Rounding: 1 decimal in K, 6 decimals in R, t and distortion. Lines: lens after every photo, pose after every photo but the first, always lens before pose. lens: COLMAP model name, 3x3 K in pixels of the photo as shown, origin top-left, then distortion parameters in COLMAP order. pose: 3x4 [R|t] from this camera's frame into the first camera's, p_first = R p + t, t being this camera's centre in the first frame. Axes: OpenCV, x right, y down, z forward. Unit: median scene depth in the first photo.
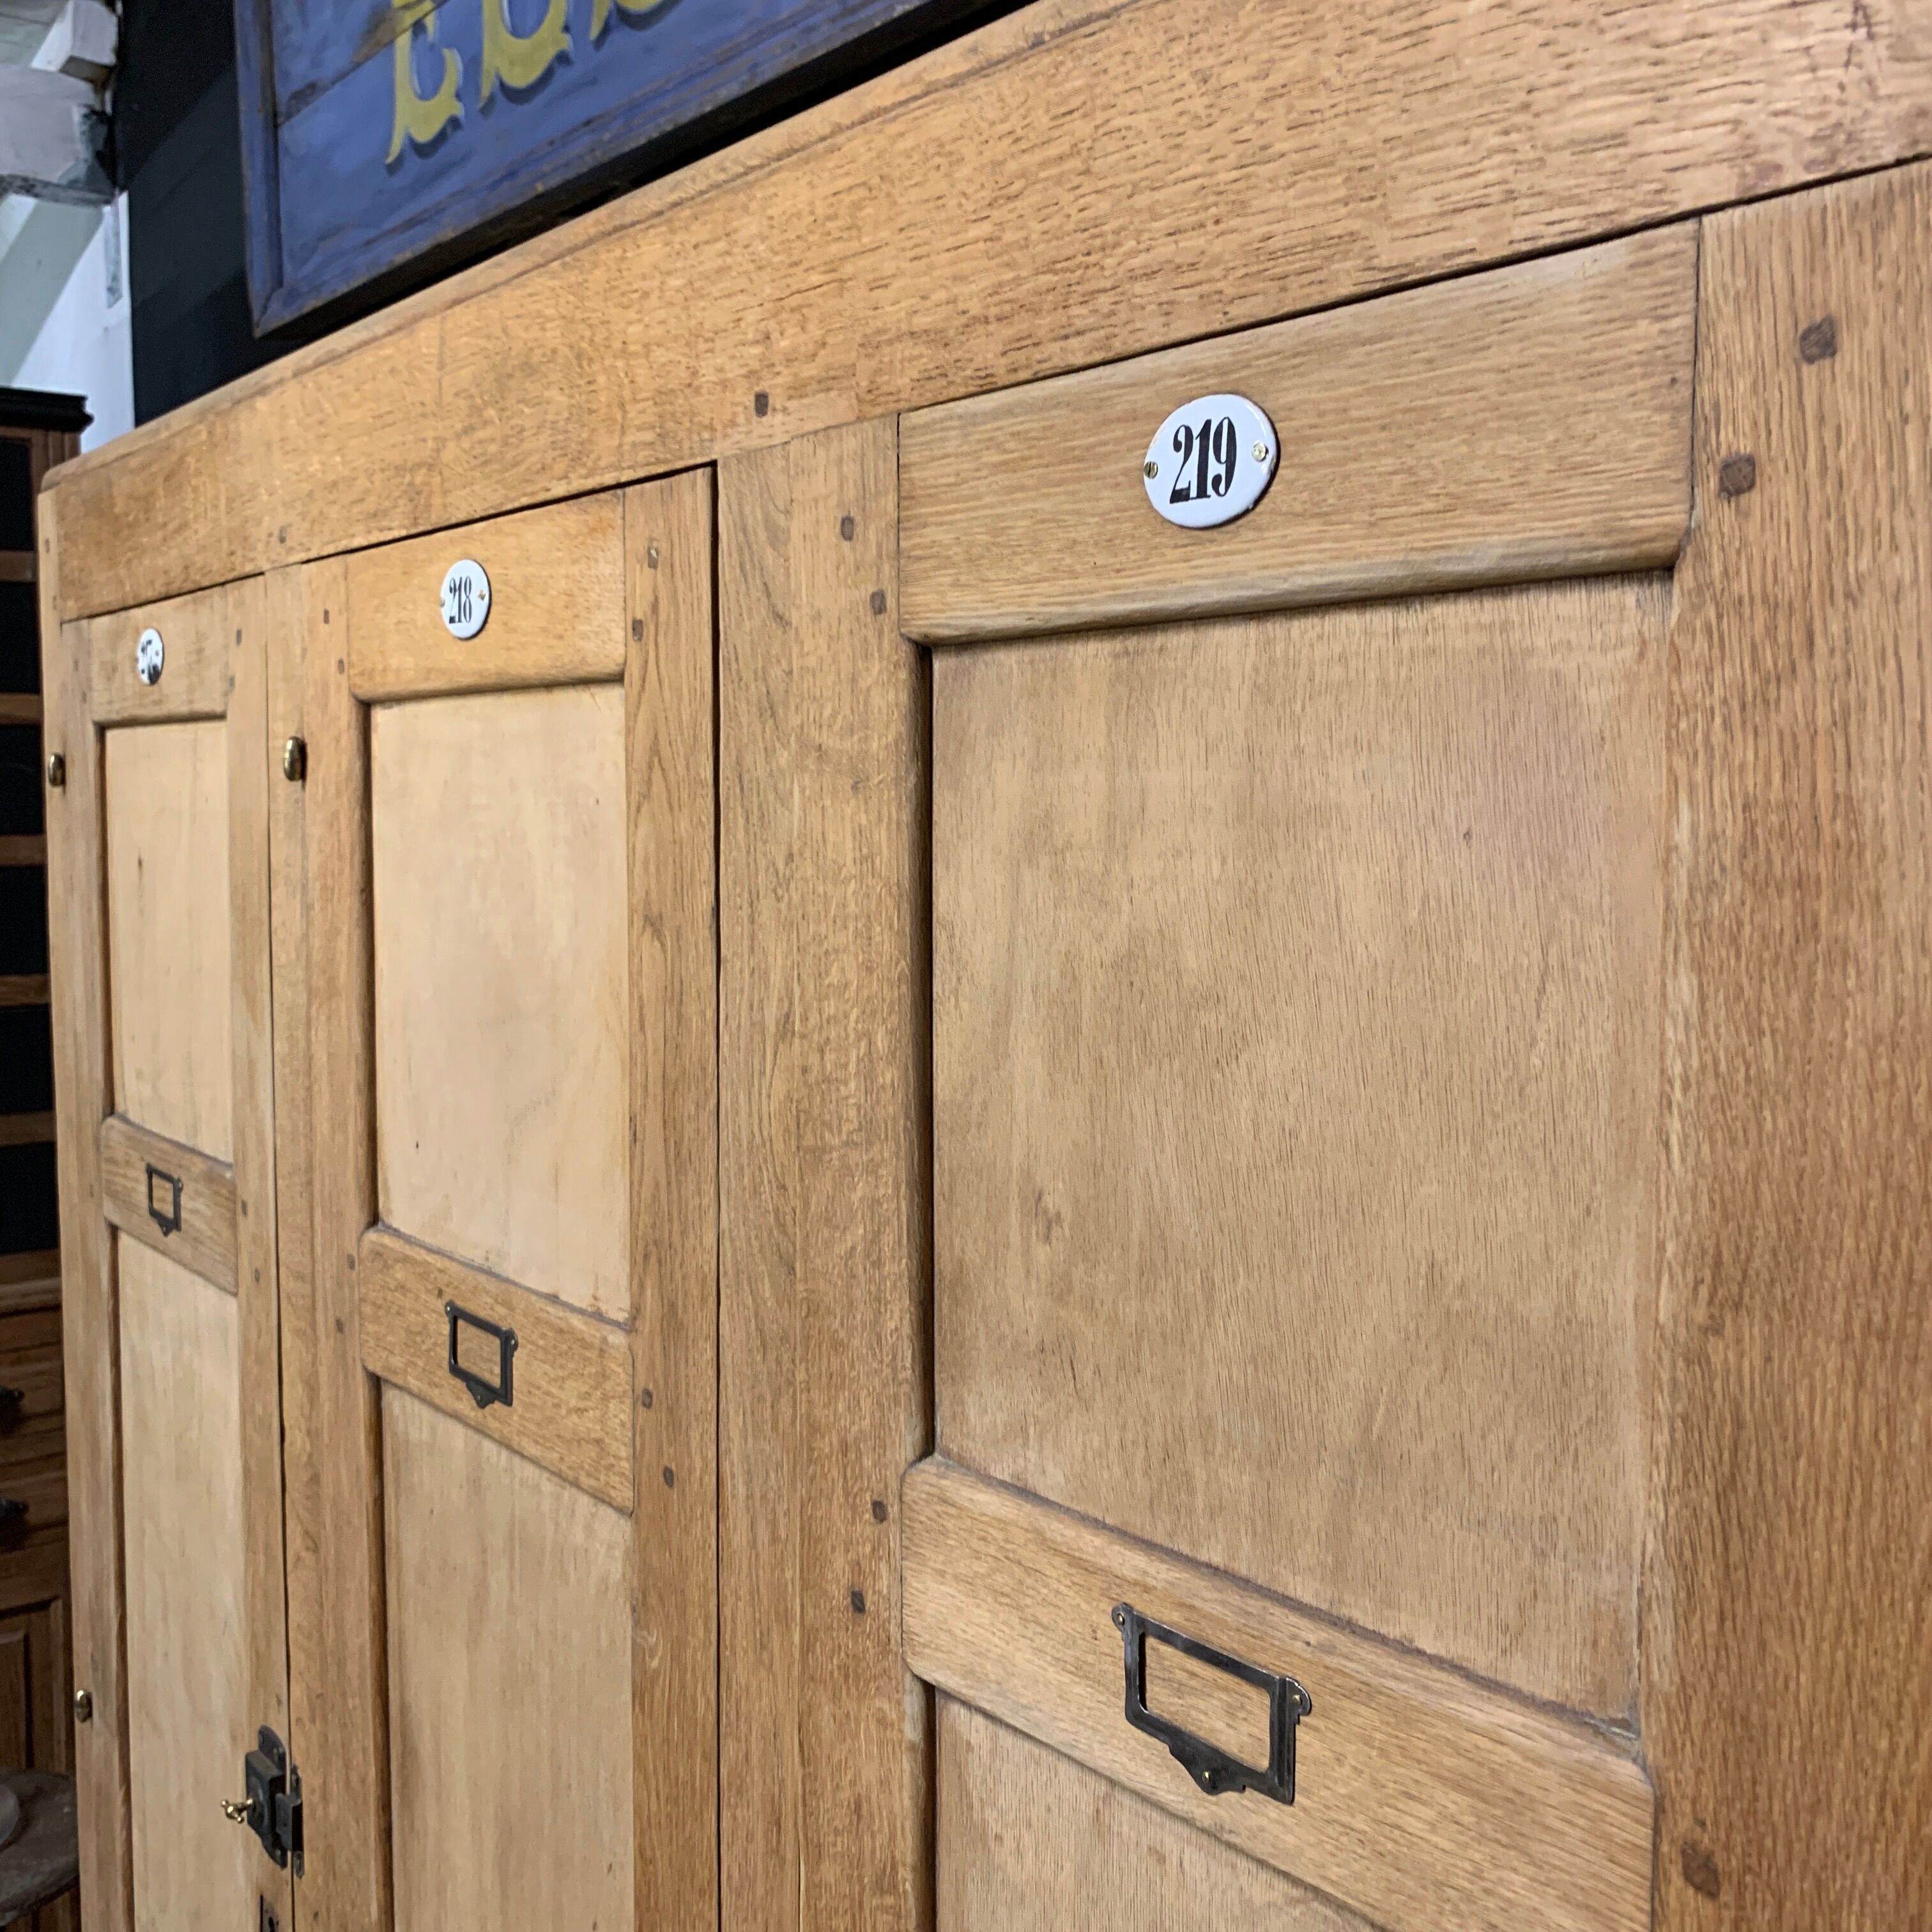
lens RADIAL K [[1969.5, 0, 963.5], [0, 1969.5, 955.3], [0, 0, 1]] dist [0.098549, -0.216534]
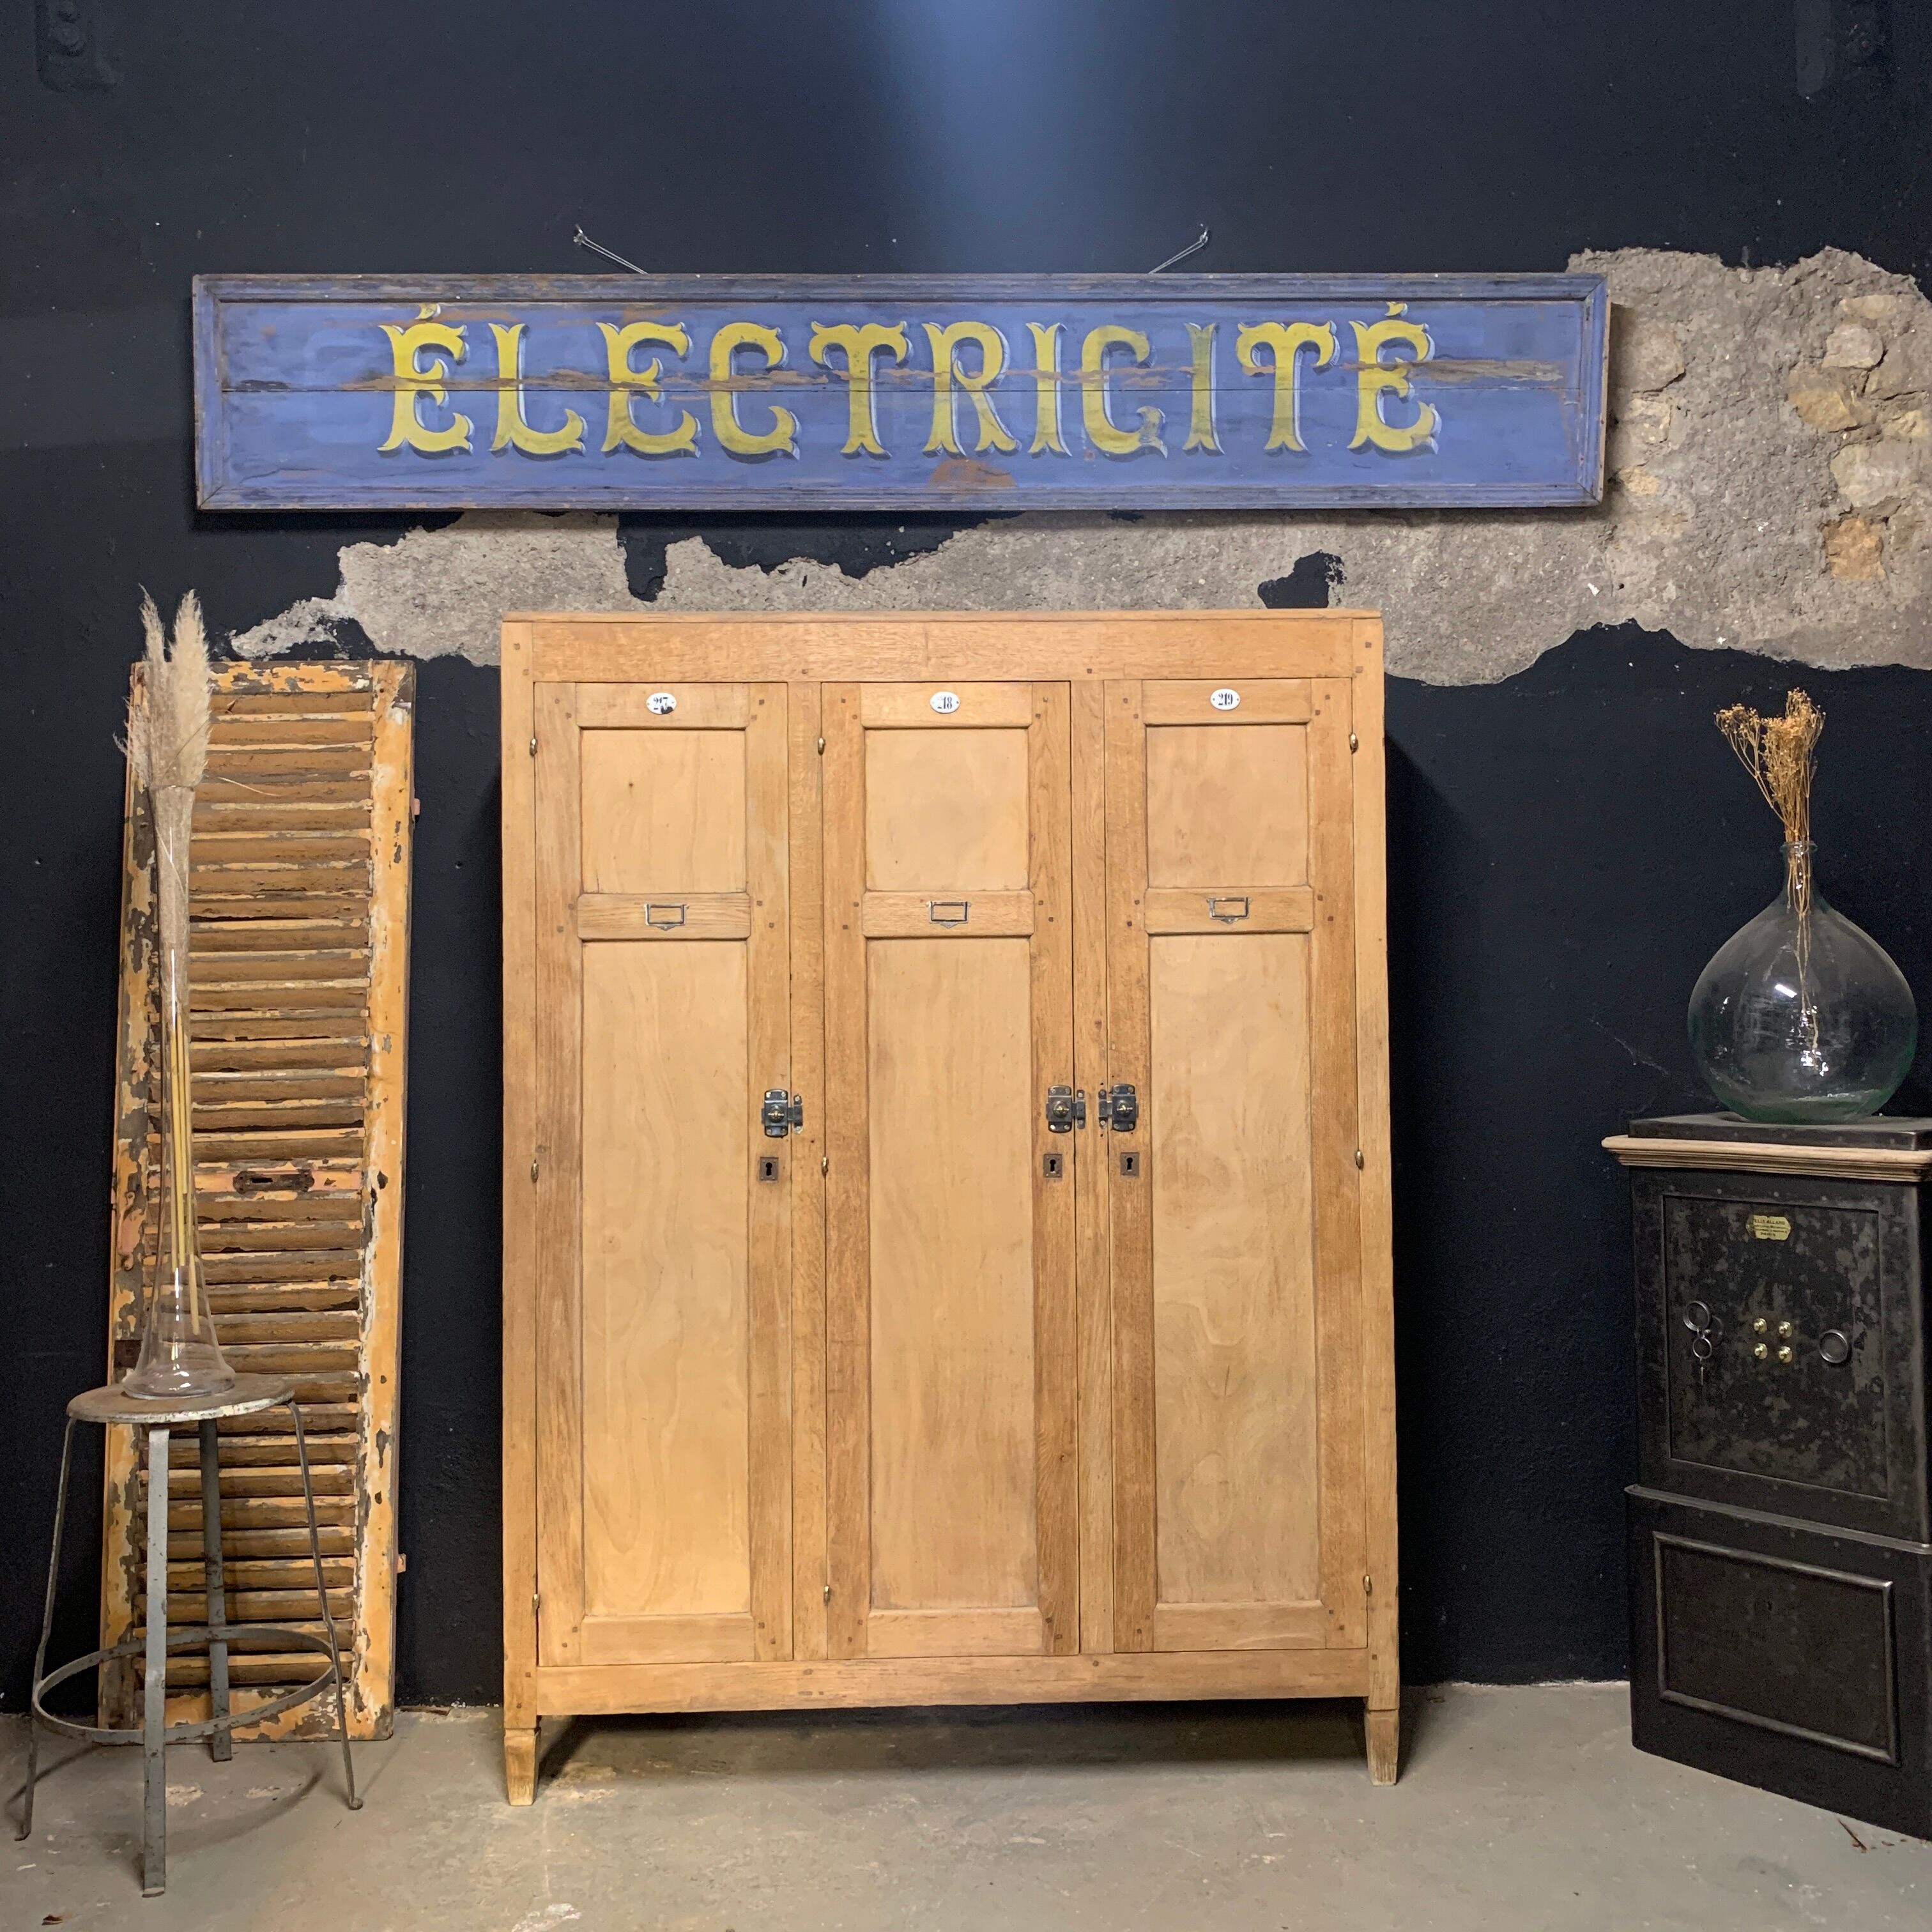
lens RADIAL K [[1947.7, 0, 959.0], [0, 1947.7, 970.4], [0, 0, 1]] dist [0.166662, -0.435227]
pose [[0.601066, -0.006990, 0.799168, -4.124547], [0.072583, 0.996307, -0.045877, 0.634551], [-0.795896, 0.085582, 0.599354, -1.499818]]
